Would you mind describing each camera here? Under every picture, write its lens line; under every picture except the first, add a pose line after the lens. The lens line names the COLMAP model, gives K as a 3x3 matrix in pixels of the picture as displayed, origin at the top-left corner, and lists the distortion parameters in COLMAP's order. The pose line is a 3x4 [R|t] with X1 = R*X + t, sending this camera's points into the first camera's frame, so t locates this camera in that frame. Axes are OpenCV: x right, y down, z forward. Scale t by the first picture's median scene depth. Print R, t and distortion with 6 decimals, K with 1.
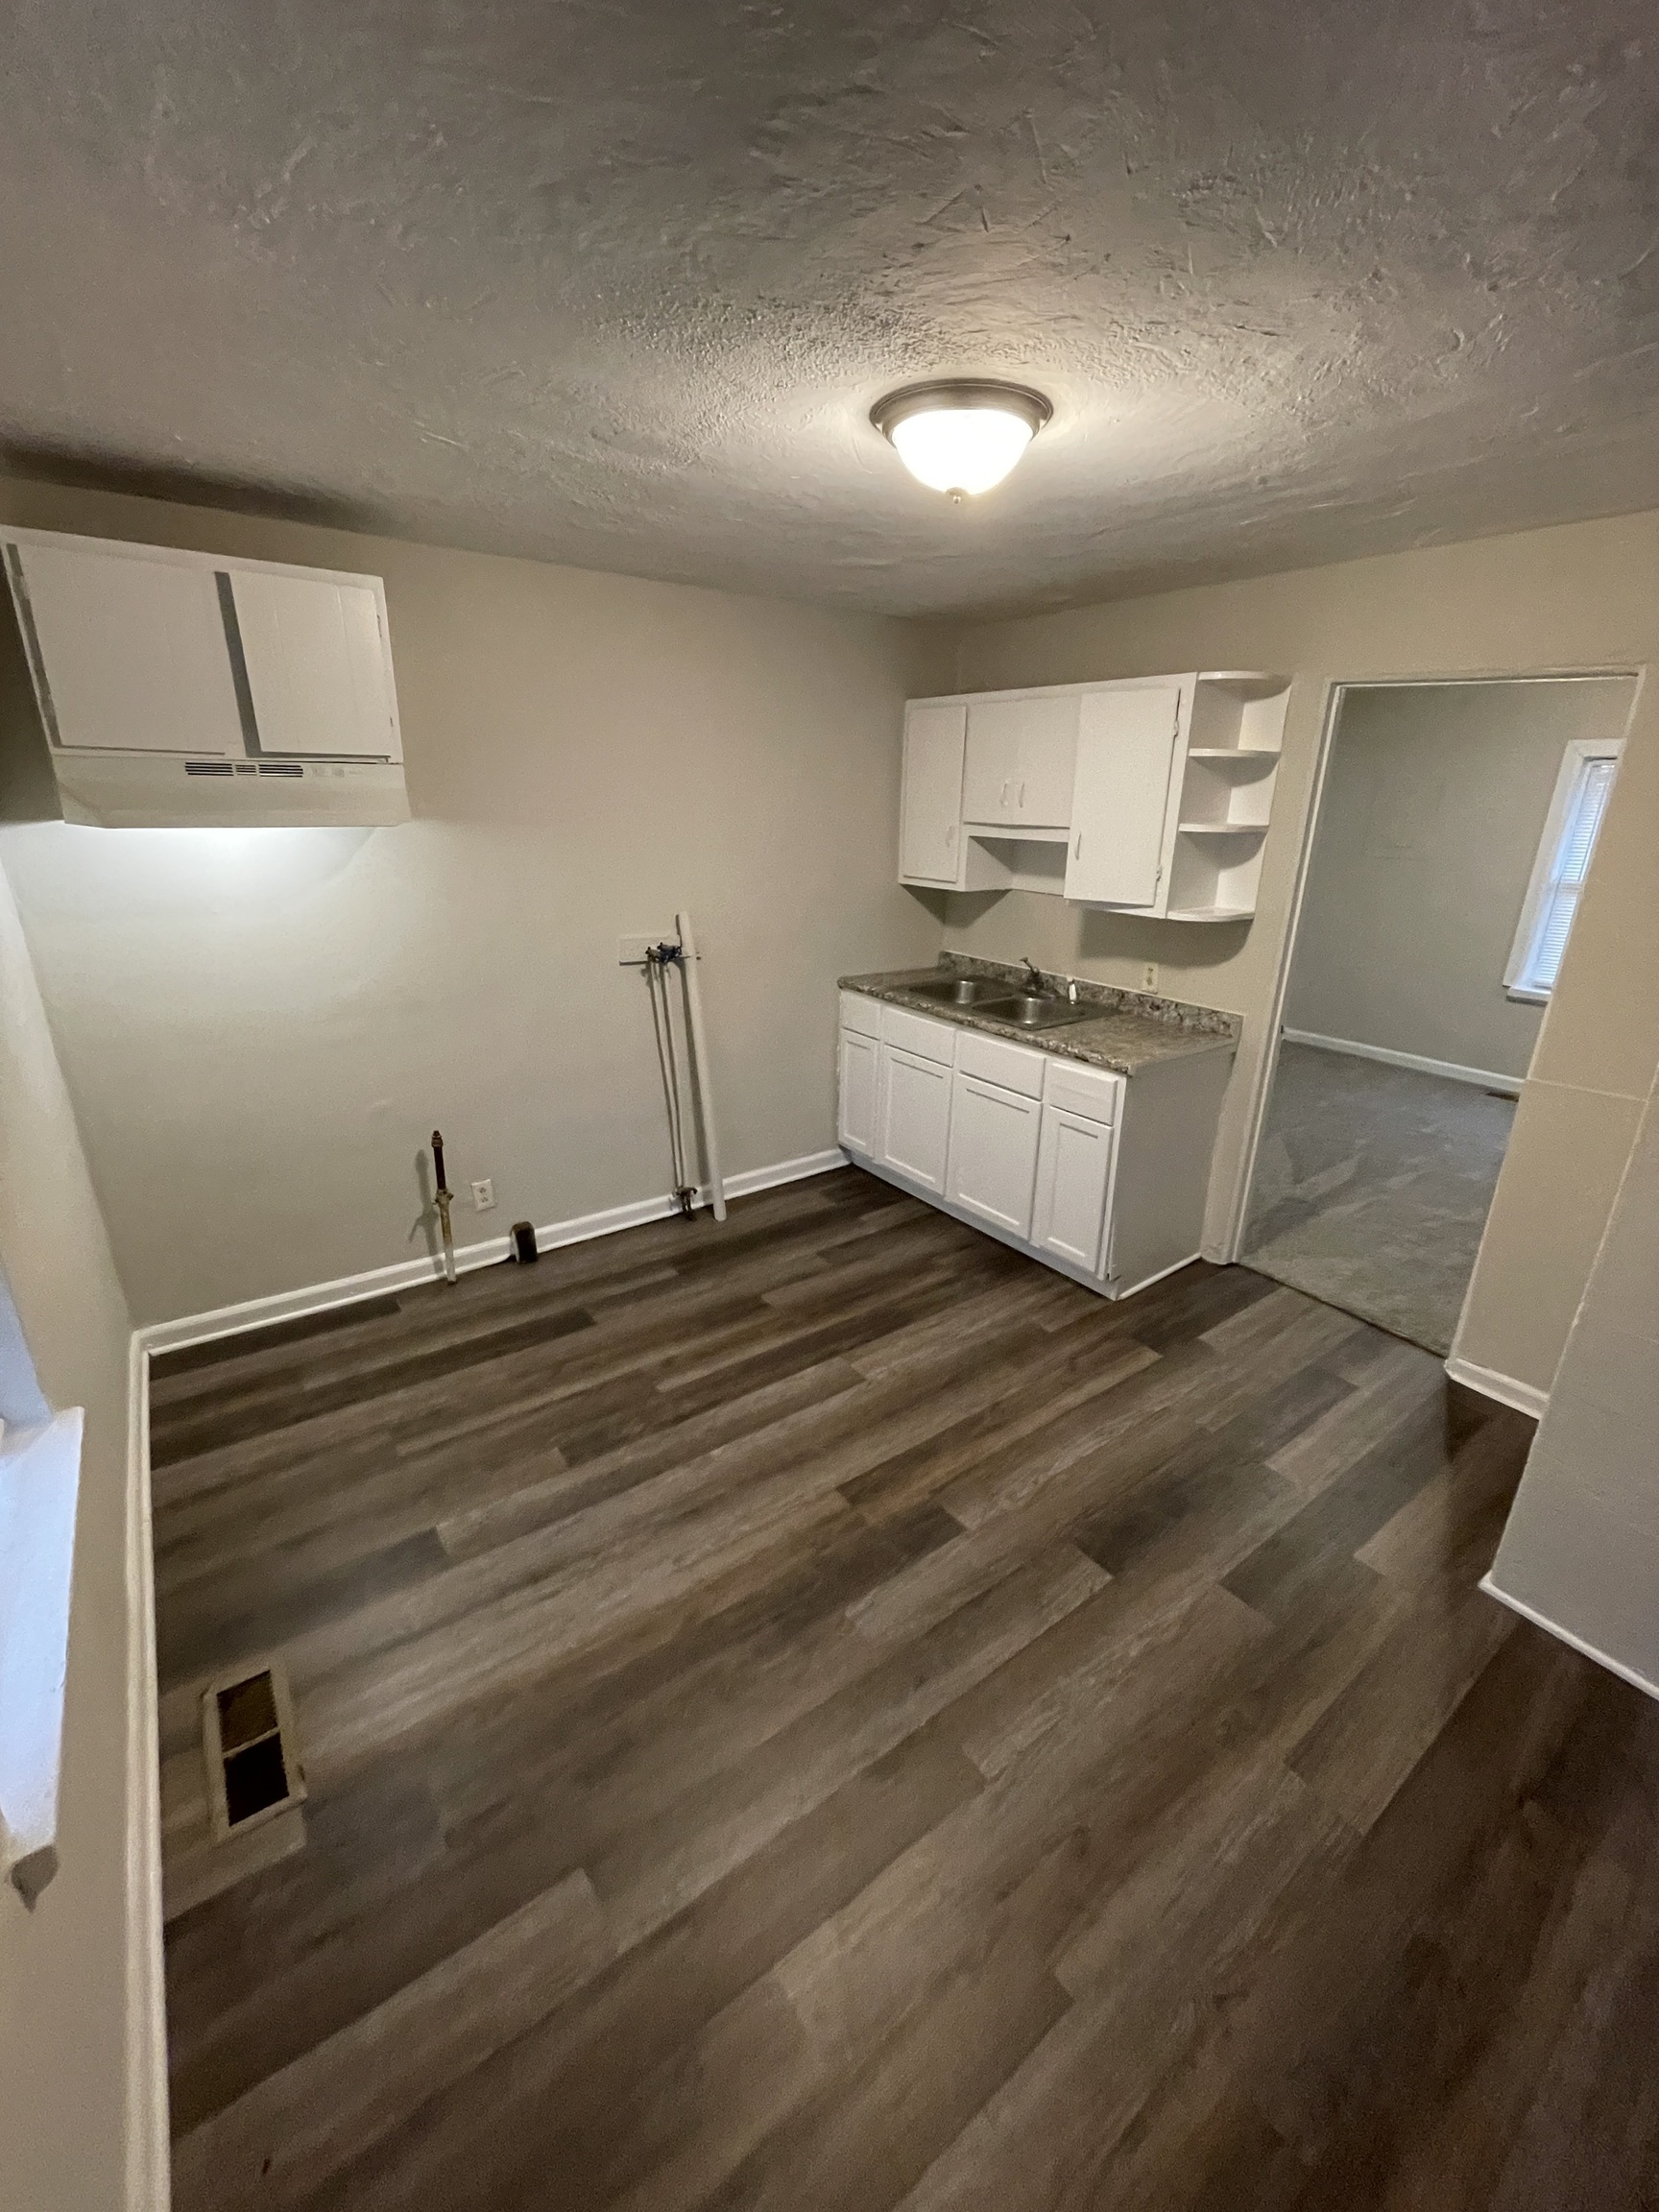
lens RADIAL K [[889.7, 0, 834.7], [0, 889.7, 1087.9], [0, 0, 1]] dist [0.000618, 0.000033]
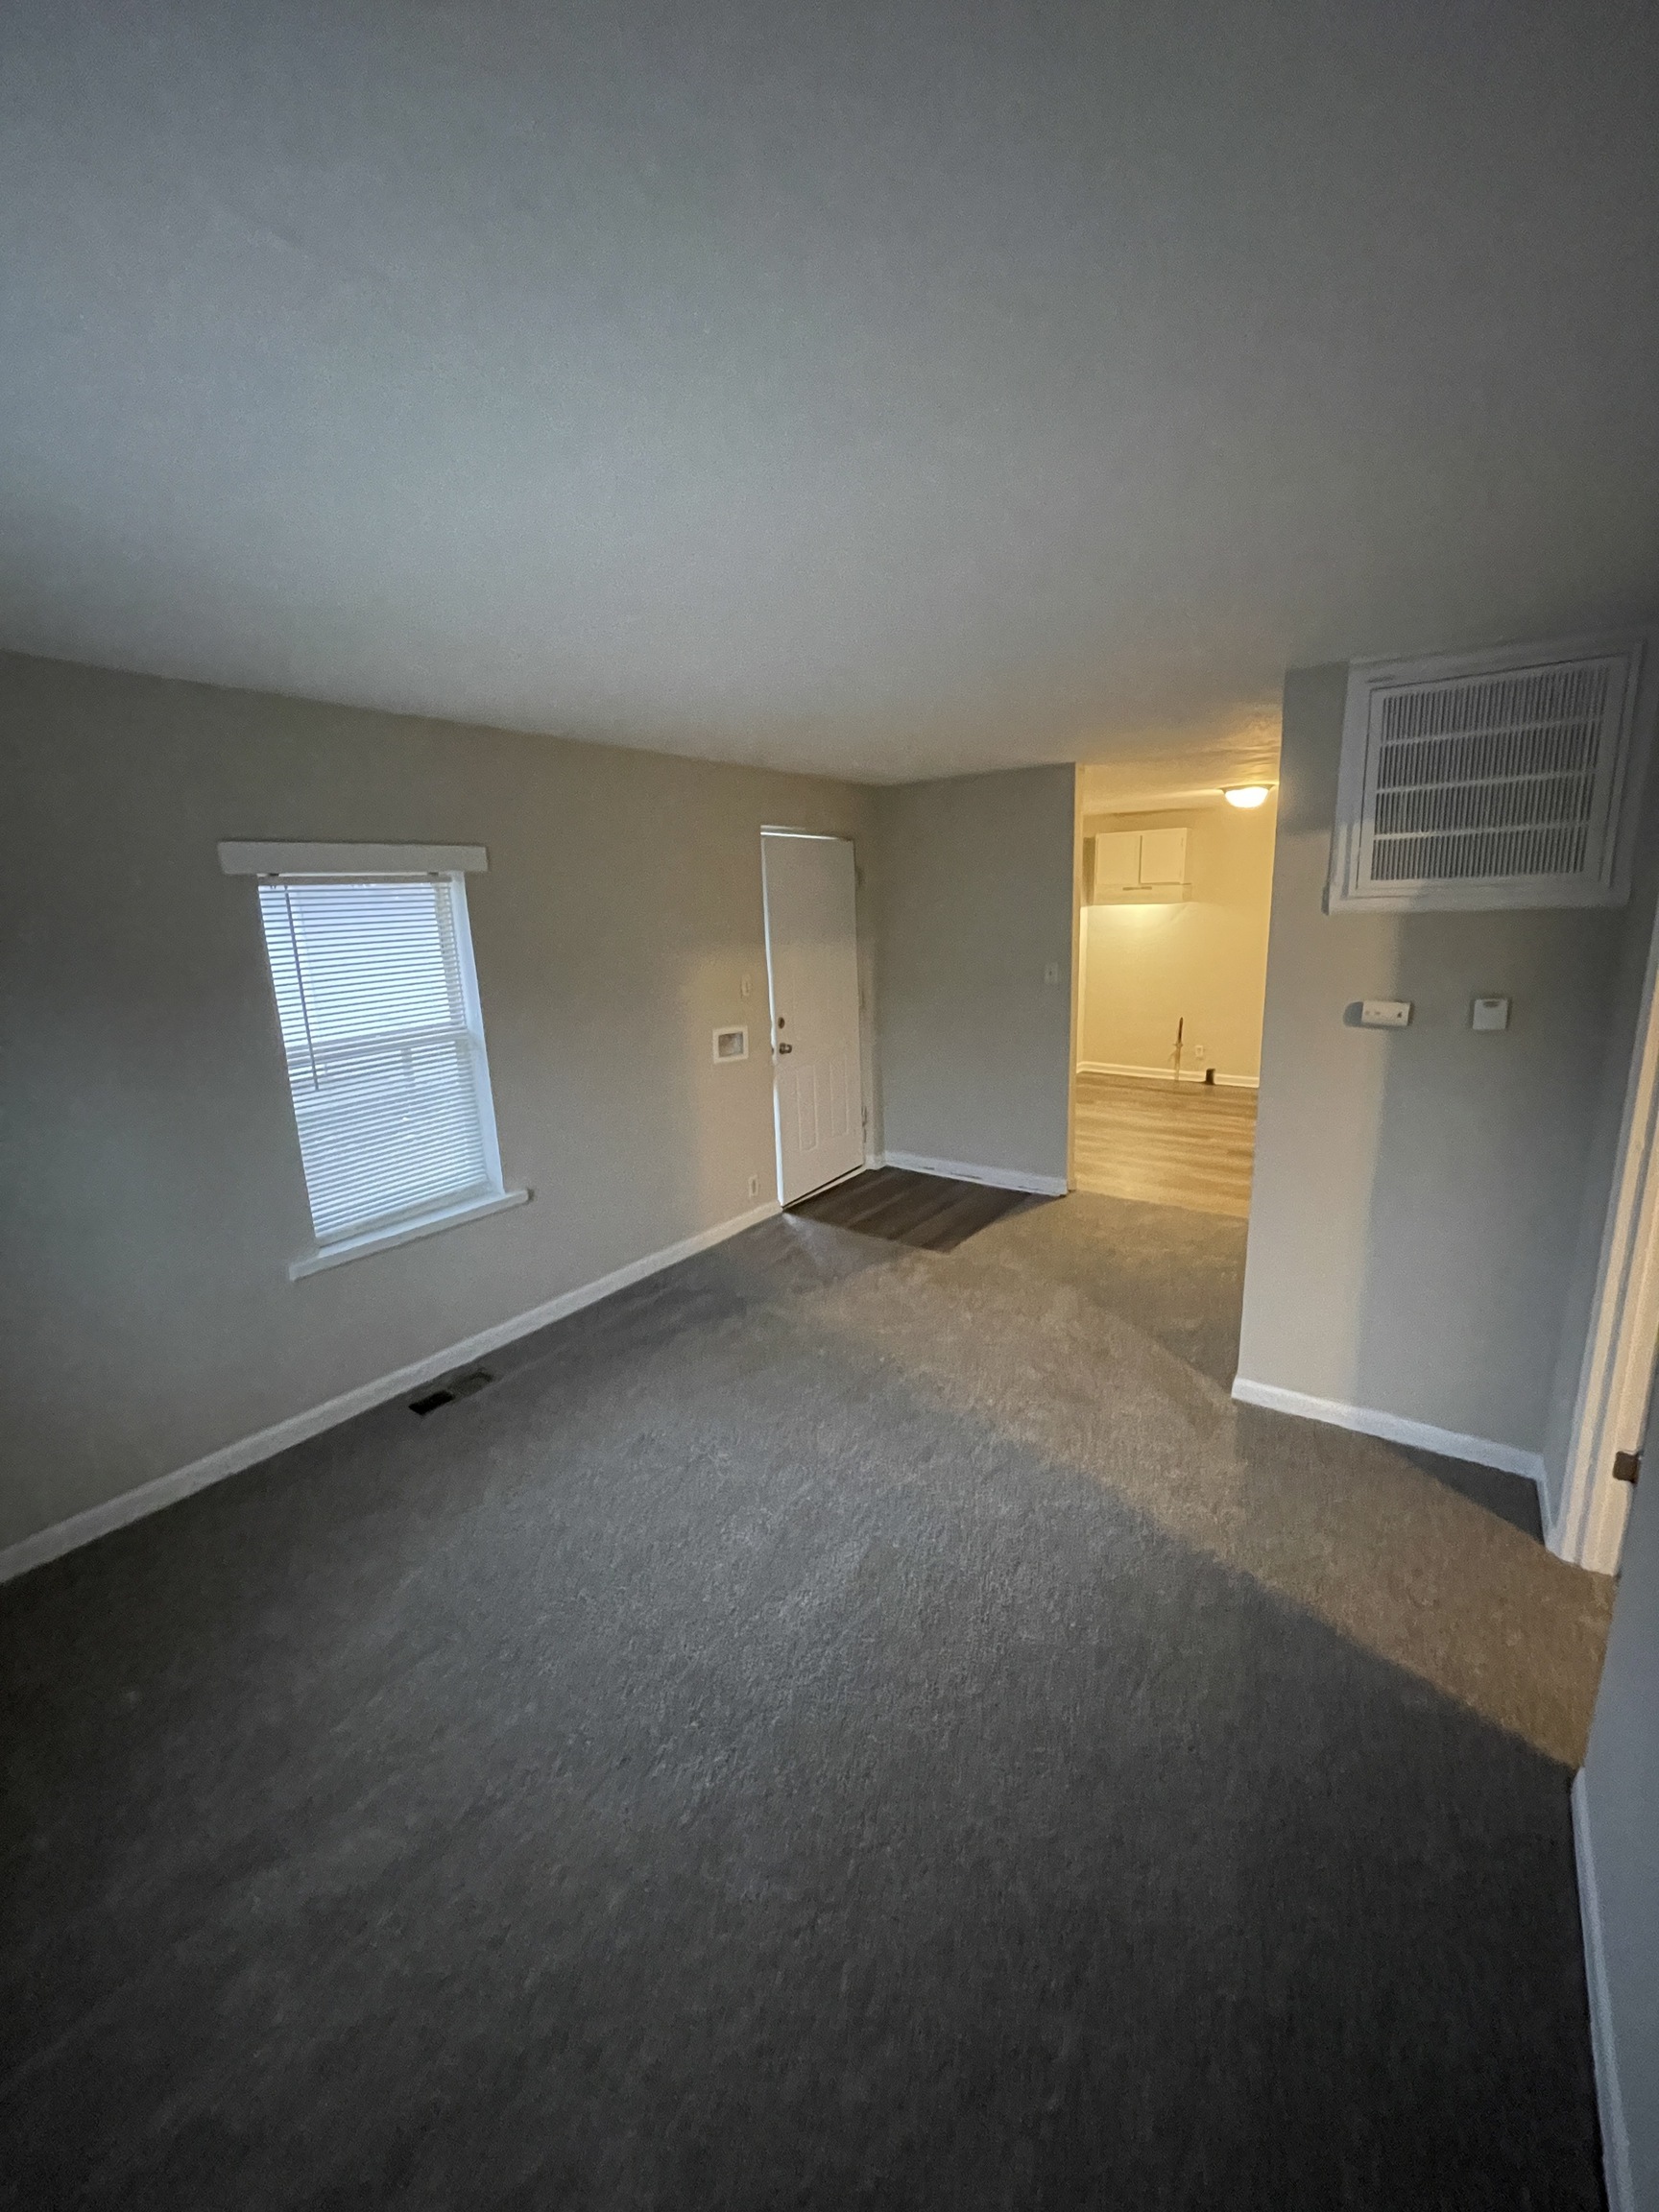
lens RADIAL K [[889.7, 0, 834.7], [0, 889.7, 1087.9], [0, 0, 1]] dist [0.000618, 0.000033]
pose [[0.317417, 0.178657, -0.931304, 1.640028], [-0.277149, 0.956690, 0.089066, 0.282525], [0.906882, 0.229839, 0.353184, -0.779488]]
